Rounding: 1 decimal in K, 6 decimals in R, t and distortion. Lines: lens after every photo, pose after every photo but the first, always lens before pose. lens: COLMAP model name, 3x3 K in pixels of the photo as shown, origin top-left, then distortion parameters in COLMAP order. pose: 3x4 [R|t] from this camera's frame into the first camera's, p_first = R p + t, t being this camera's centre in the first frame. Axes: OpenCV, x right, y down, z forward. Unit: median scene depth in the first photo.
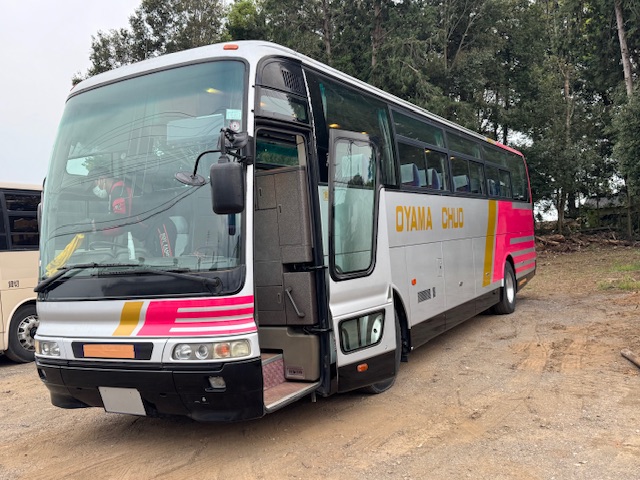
lens RADIAL K [[617.3, 0, 321.8], [0, 617.3, 242.1], [0, 0, 1]] dist [0.062069, 0.000000]
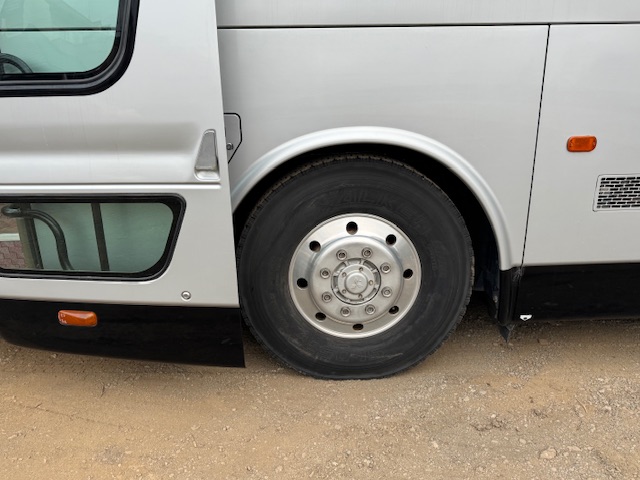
lens RADIAL K [[487.5, 0, 320.6], [0, 487.5, 242.1], [0, 0, 1]] dist [0.043368, -0.030457]
pose [[0.511522, 0.312725, -0.800343, 0.410731], [-0.021530, 0.935794, 0.351890, 0.033230], [0.859001, -0.162768, 0.485412, 1.003877]]
